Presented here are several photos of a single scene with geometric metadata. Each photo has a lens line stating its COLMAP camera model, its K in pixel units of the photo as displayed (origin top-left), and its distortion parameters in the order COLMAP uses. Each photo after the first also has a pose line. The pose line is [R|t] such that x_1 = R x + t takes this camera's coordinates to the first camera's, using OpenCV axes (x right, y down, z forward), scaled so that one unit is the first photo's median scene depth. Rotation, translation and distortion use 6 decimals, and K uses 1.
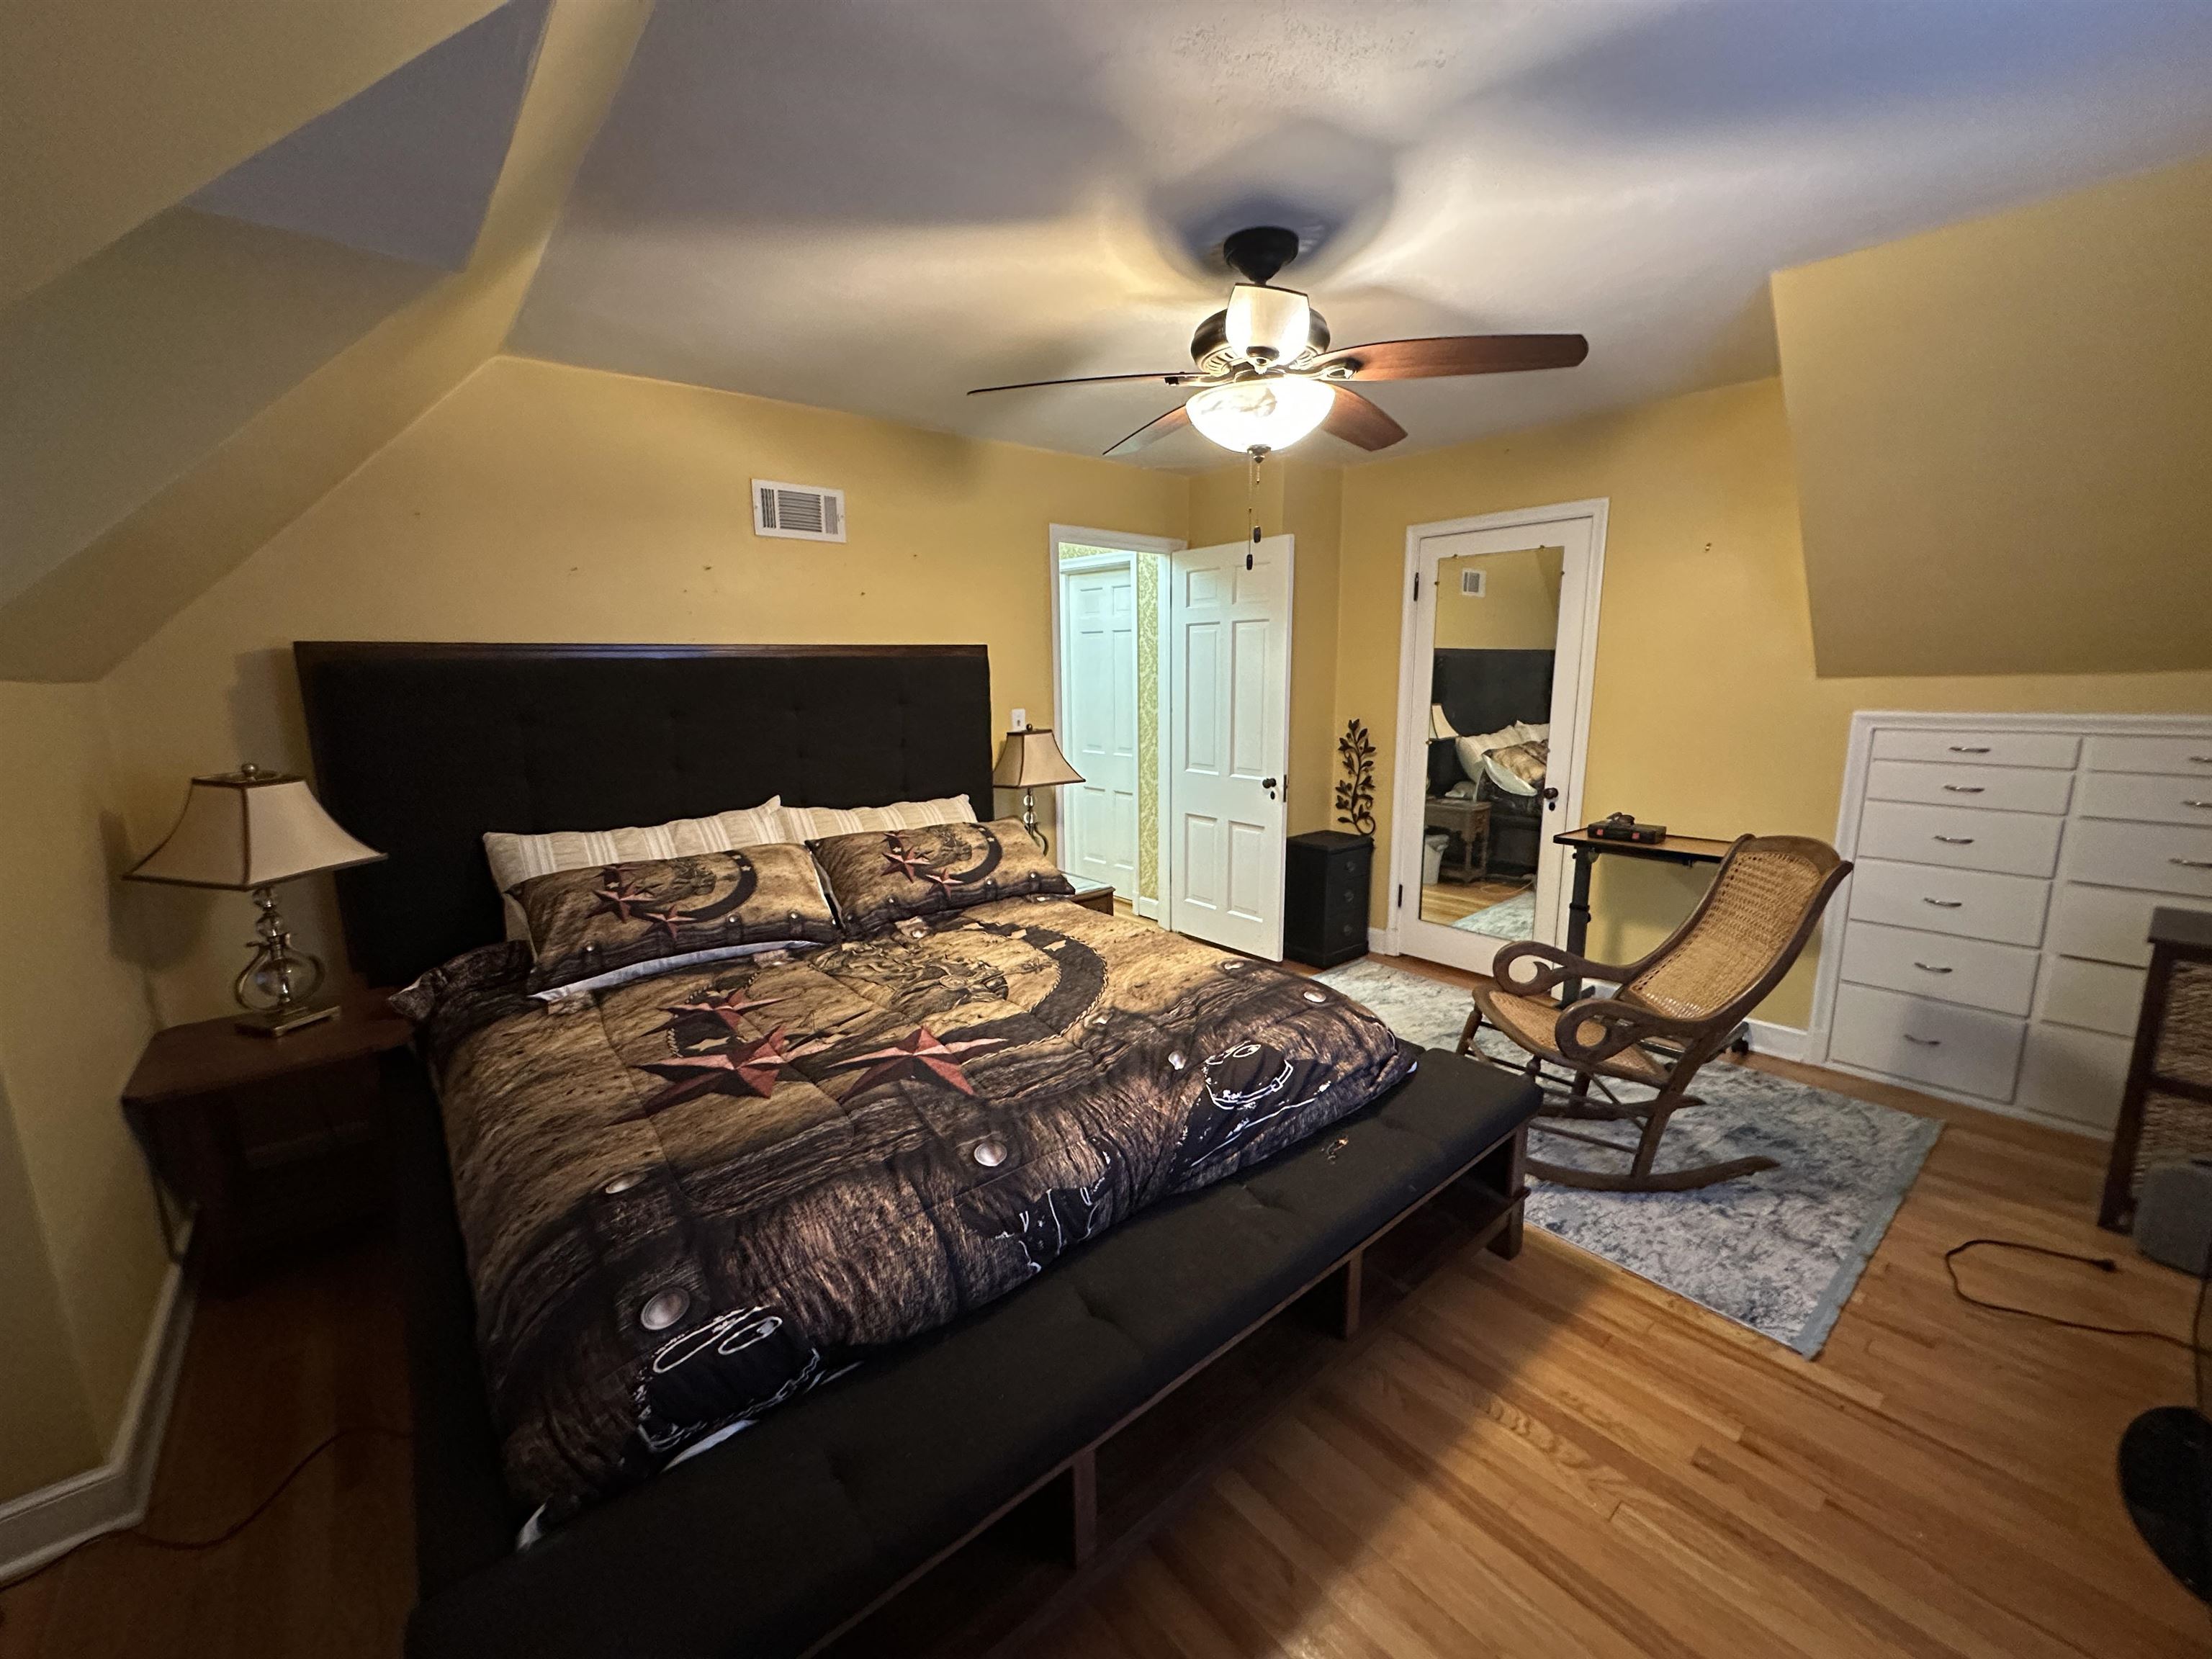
lens RADIAL K [[879.9, 0, 1104.9], [0, 879.9, 828.7], [0, 0, 1]] dist [-0.003367, -0.000048]
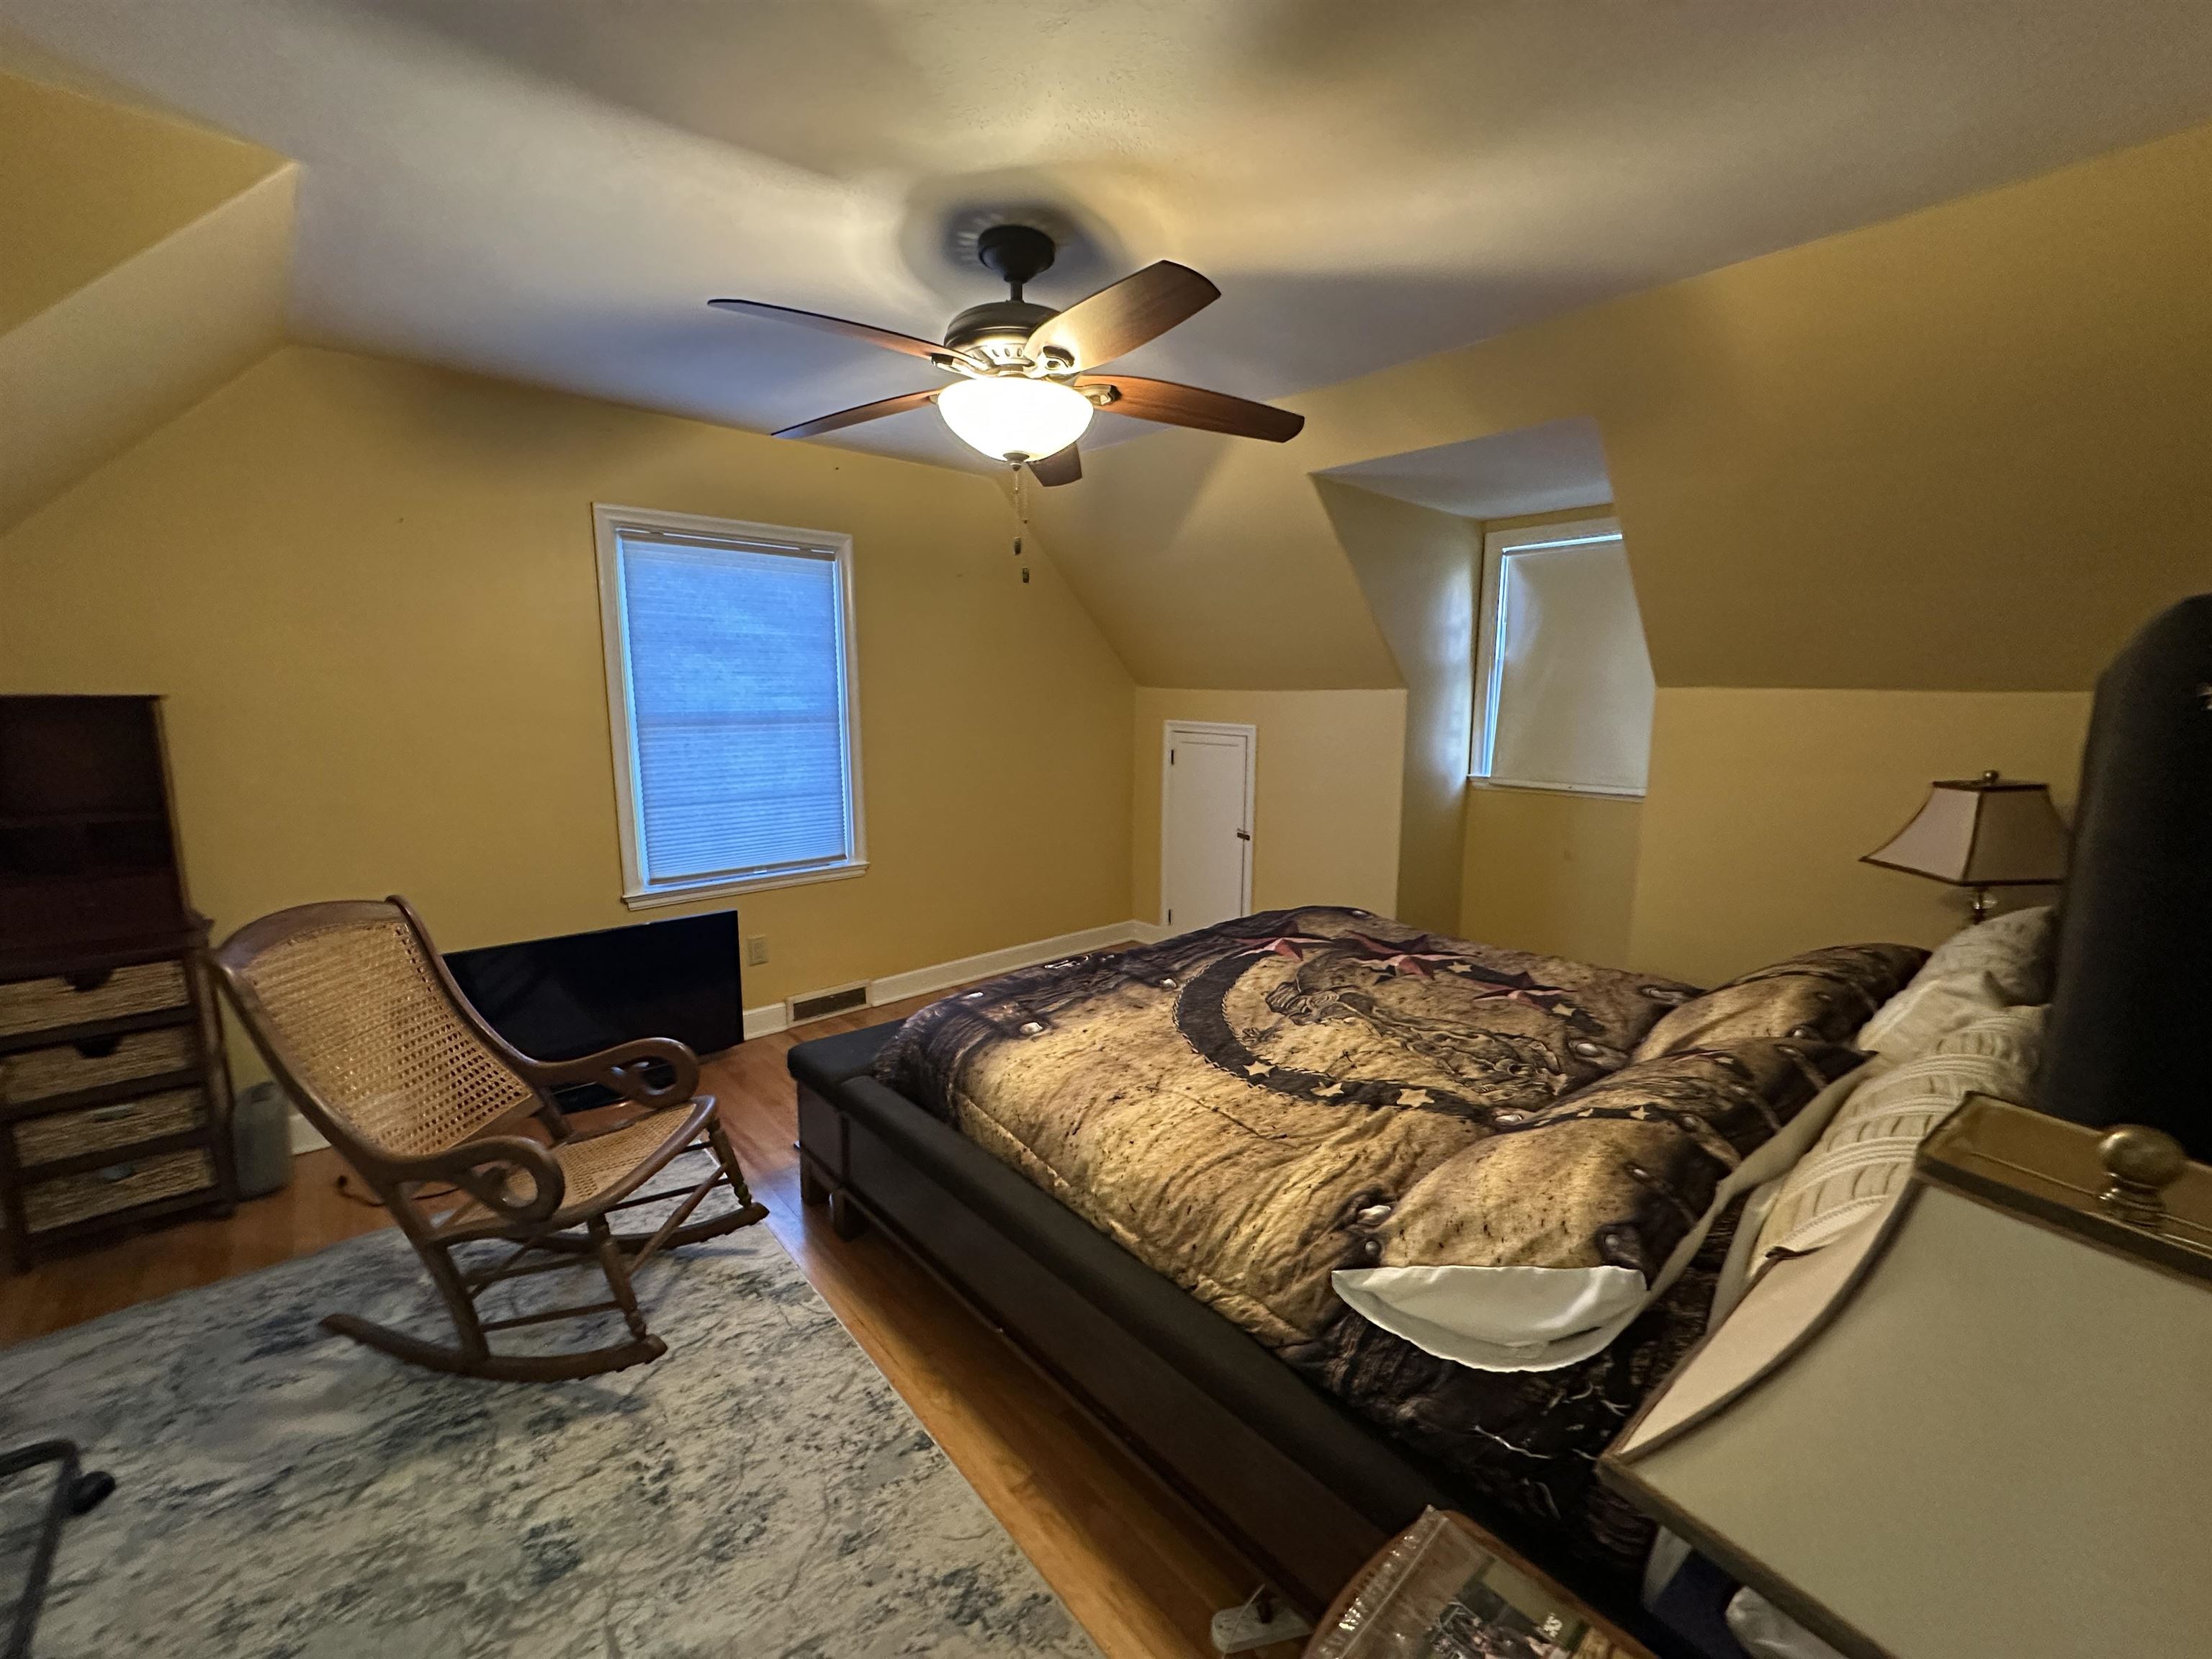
lens RADIAL K [[879.9, 0, 1106.9], [0, 879.9, 826.8], [0, 0, 1]] dist [-0.003367, -0.000048]
pose [[-0.999464, 0.011544, -0.030647, 0.105363], [0.000780, 0.943935, 0.330129, -0.345897], [0.032740, 0.329928, -0.943438, 1.906312]]
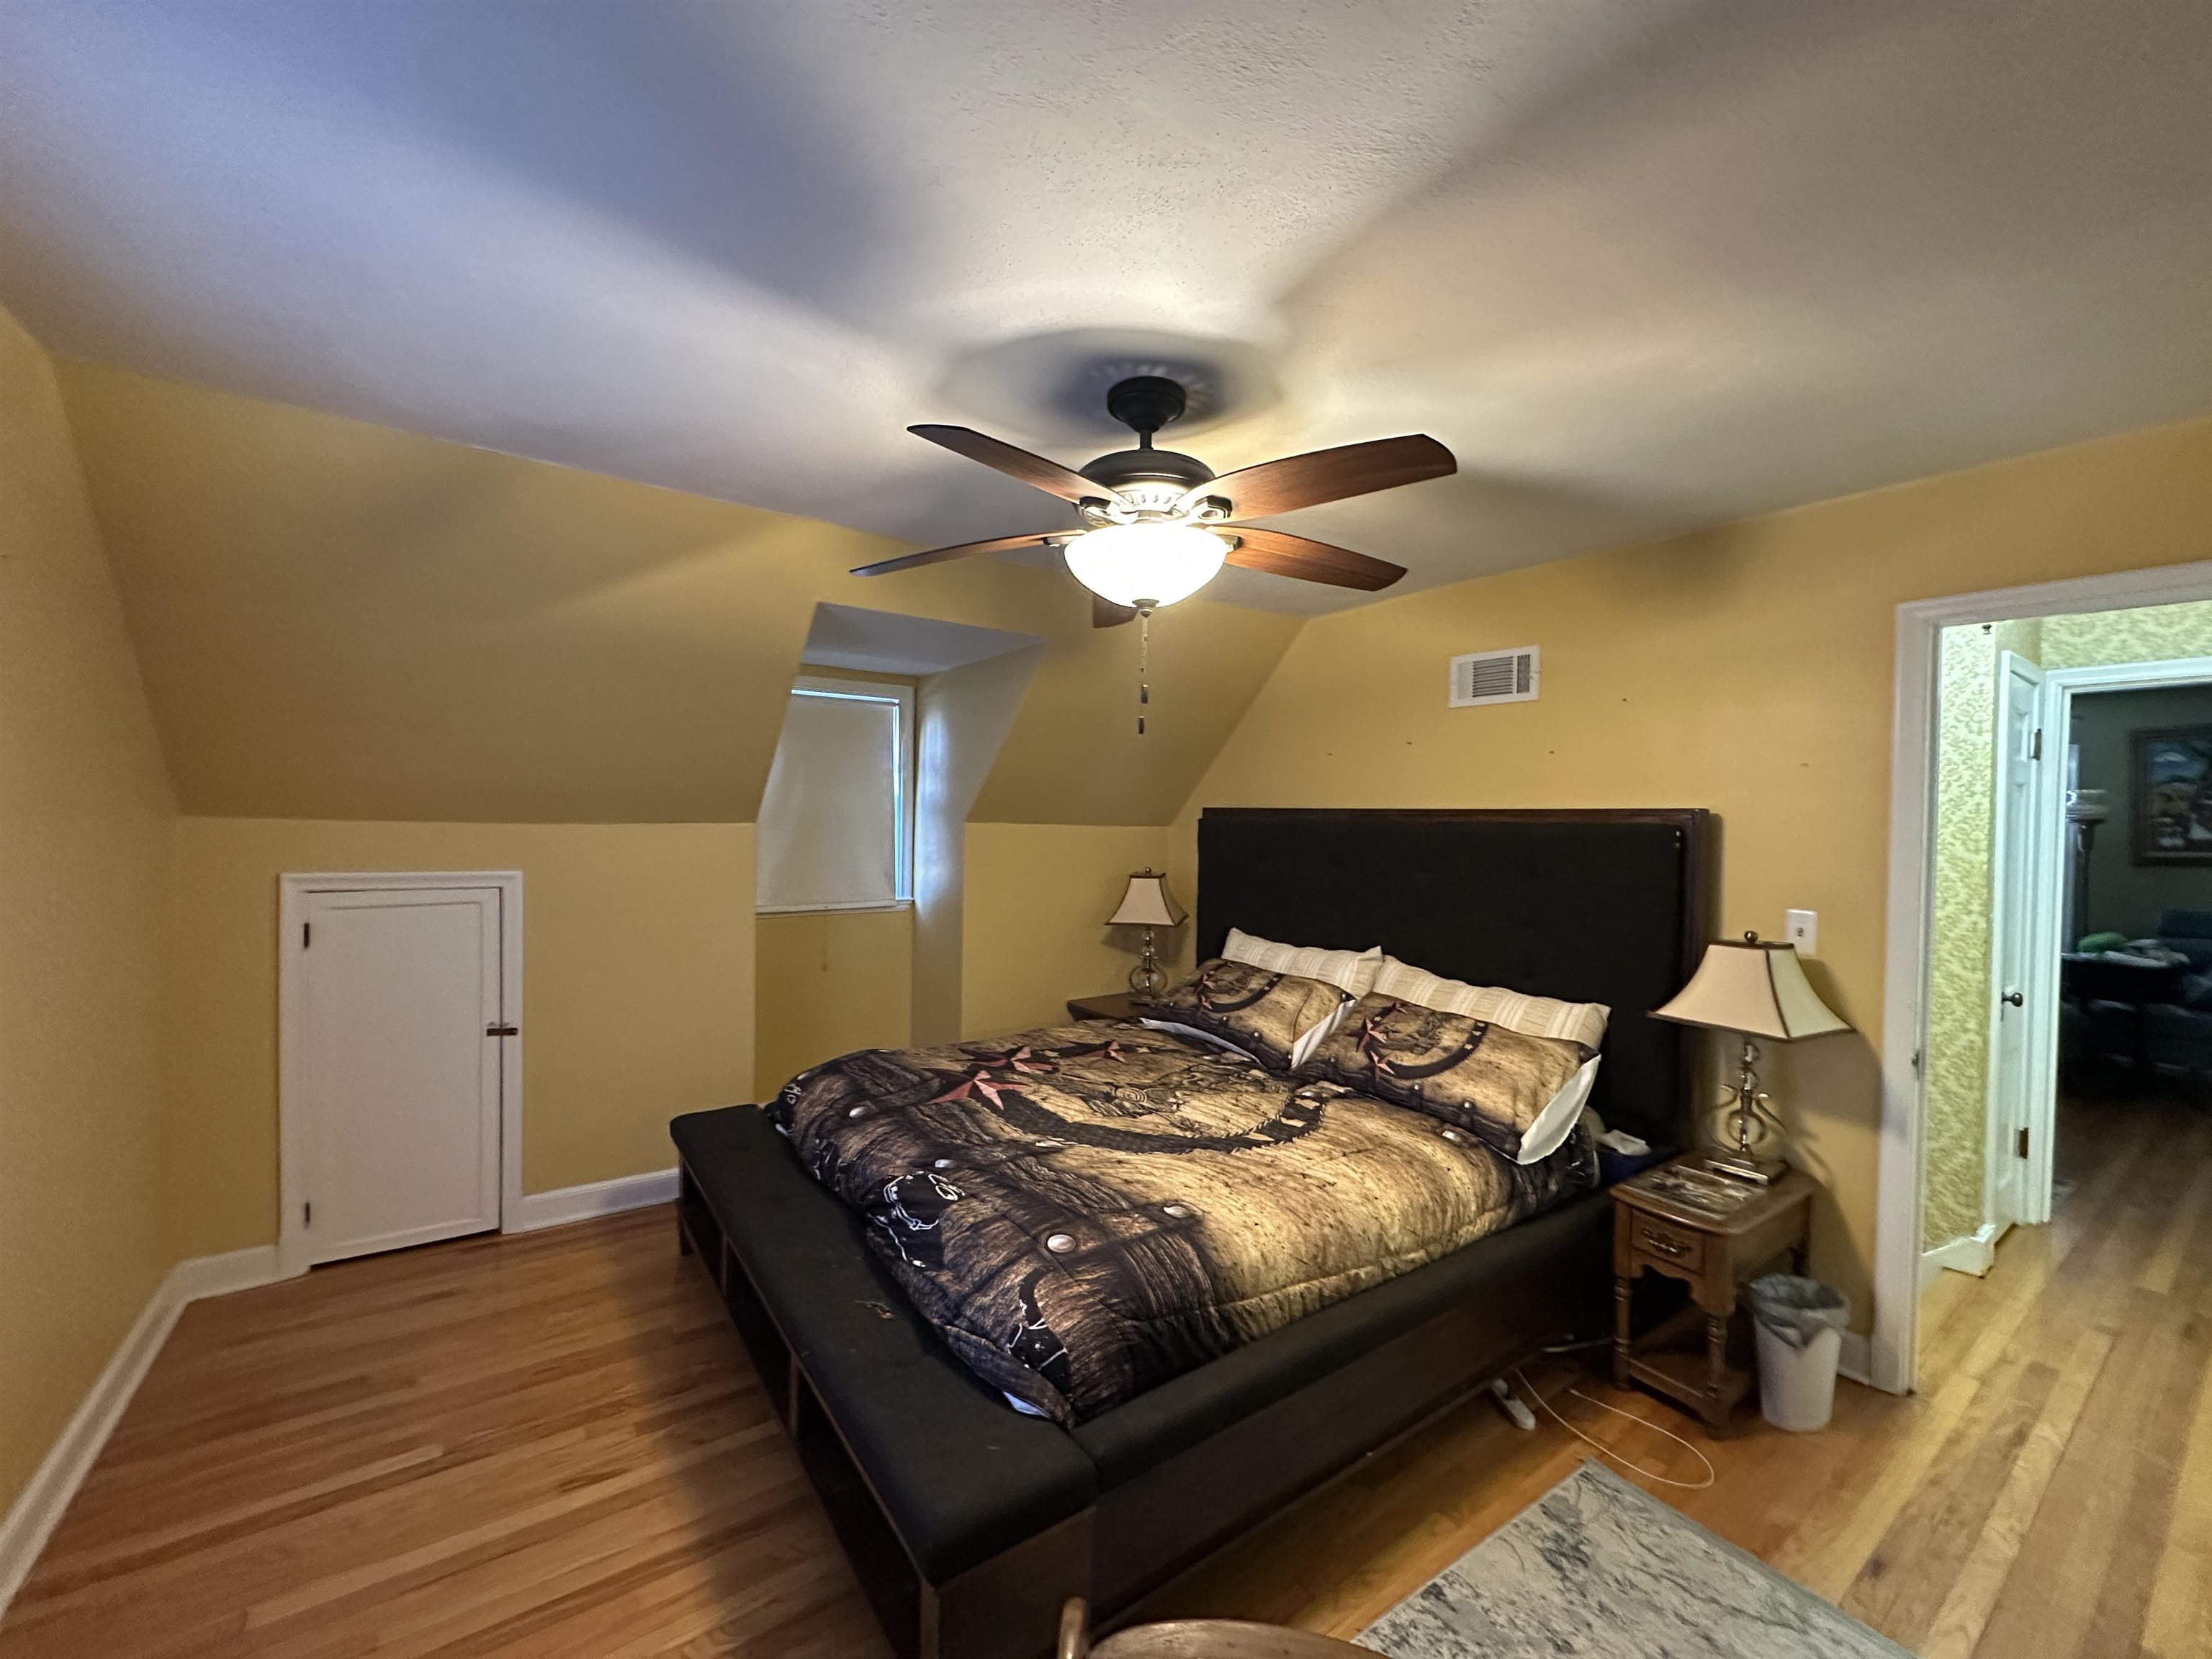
lens RADIAL K [[879.9, 0, 1105.8], [0, 879.9, 827.3], [0, 0, 1]] dist [-0.003367, -0.000048]
pose [[-0.087712, 0.024853, -0.995836, 1.014442], [-0.195219, 0.979875, 0.041649, -0.222613], [0.976830, 0.198059, -0.081095, 1.012949]]
